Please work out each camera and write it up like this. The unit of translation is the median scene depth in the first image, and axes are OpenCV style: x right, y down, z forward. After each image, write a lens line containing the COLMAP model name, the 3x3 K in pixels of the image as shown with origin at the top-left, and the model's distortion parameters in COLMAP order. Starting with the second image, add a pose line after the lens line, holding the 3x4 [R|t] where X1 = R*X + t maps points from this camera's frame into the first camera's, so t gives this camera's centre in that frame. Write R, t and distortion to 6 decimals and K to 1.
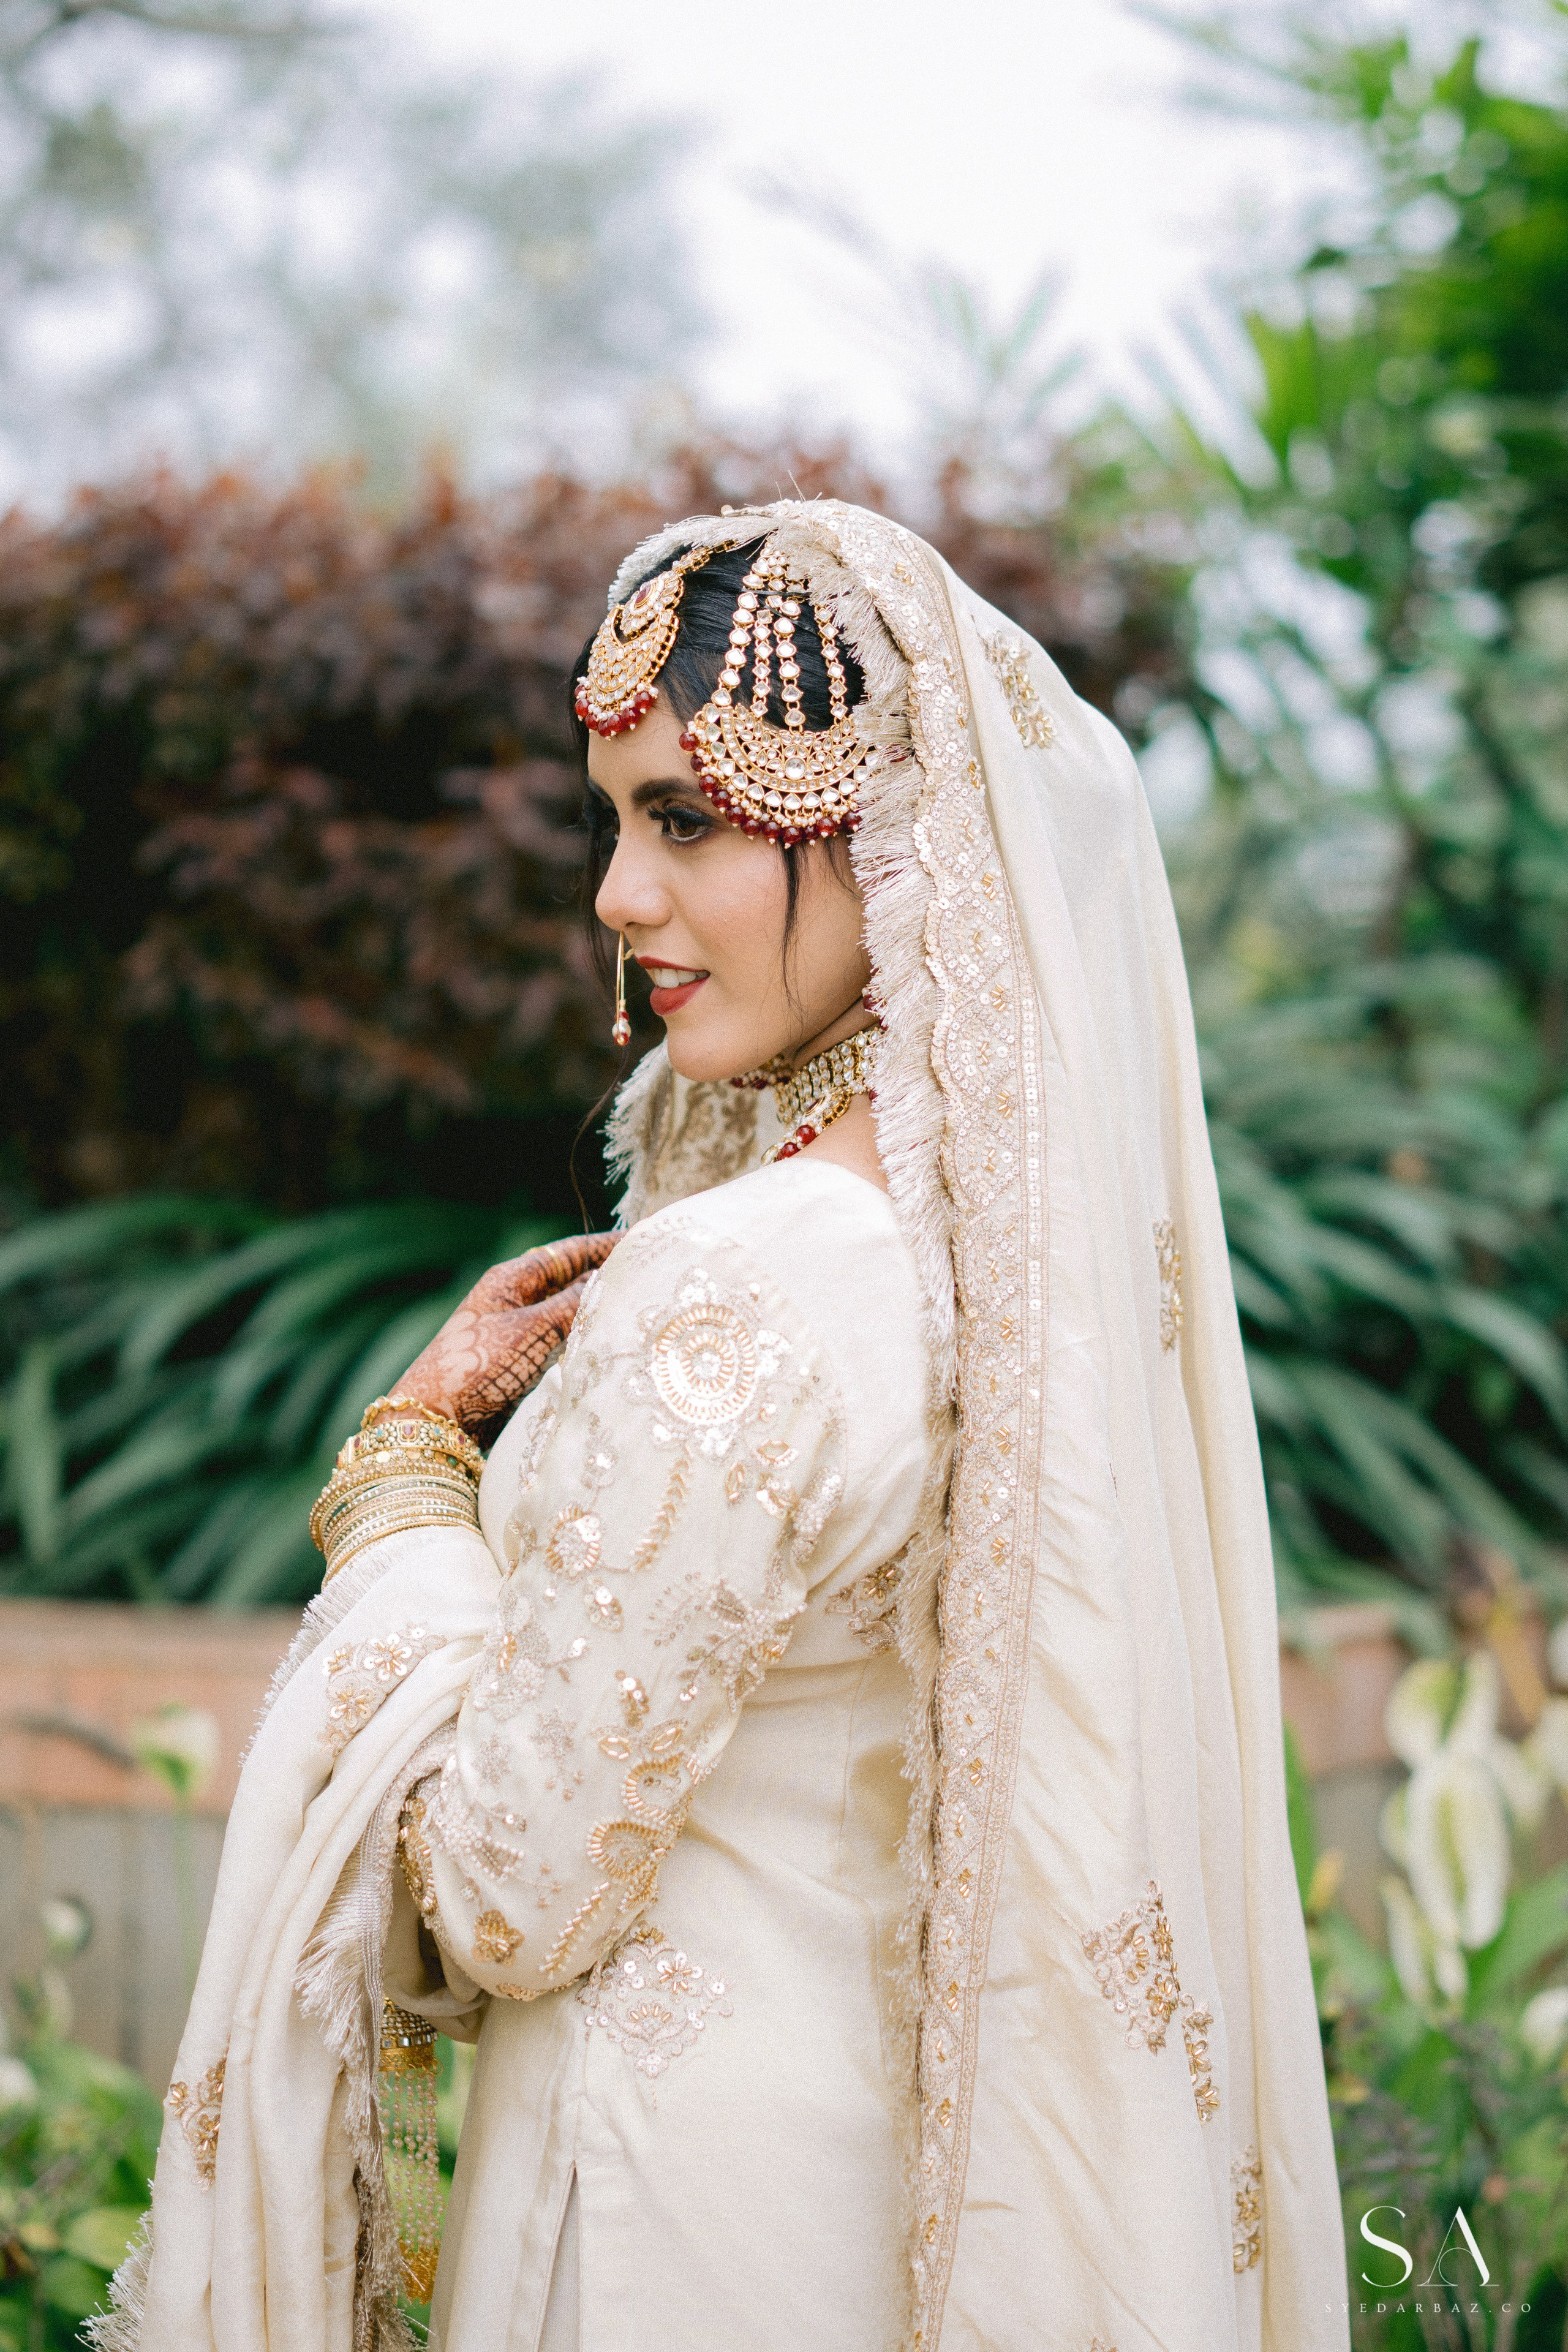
lens RADIAL K [[4900.9, 0, 784.0], [0, 4900.9, 1176.0], [0, 0, 1]] dist [0.843421, 0.158226]
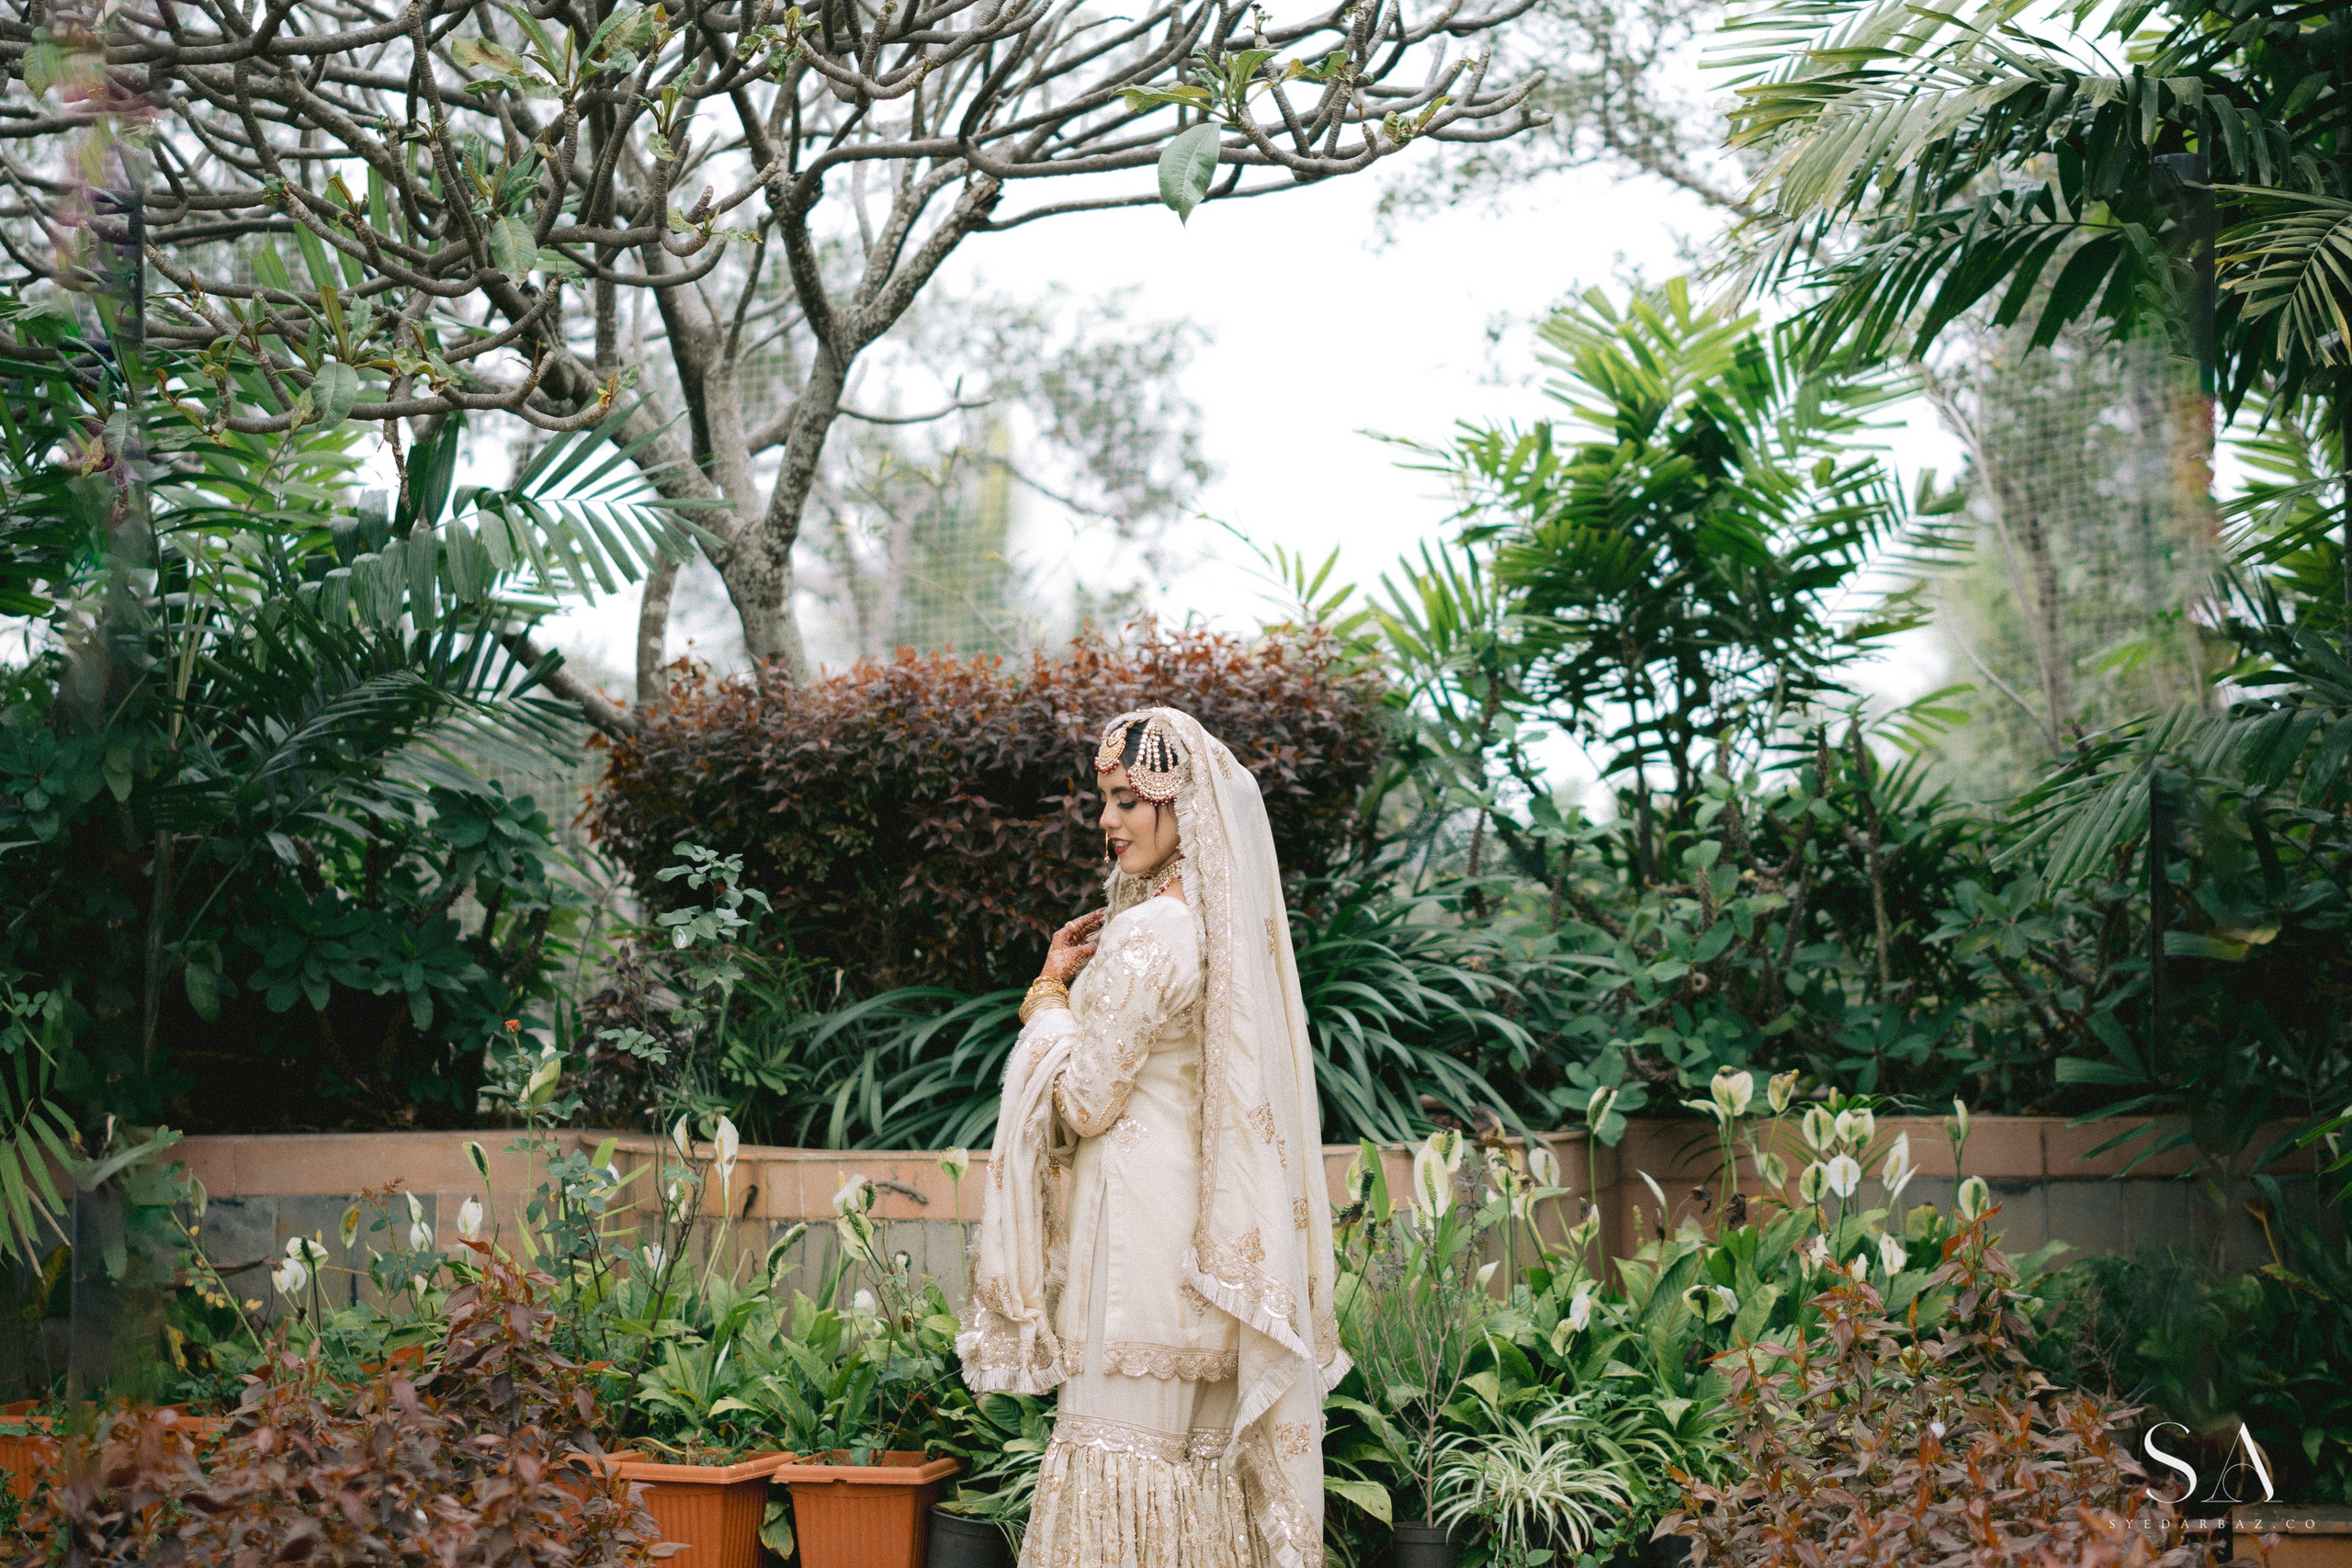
lens RADIAL K [[4909.3, 0, 1176.0], [0, 4909.3, 784.0], [0, 0, 1]] dist [0.140660, 0.314693]
pose [[0.999259, -0.028059, -0.026346, 0.094915], [0.025634, 0.995767, -0.088262, 0.199021], [0.028711, 0.087521, 0.995749, -2.186453]]
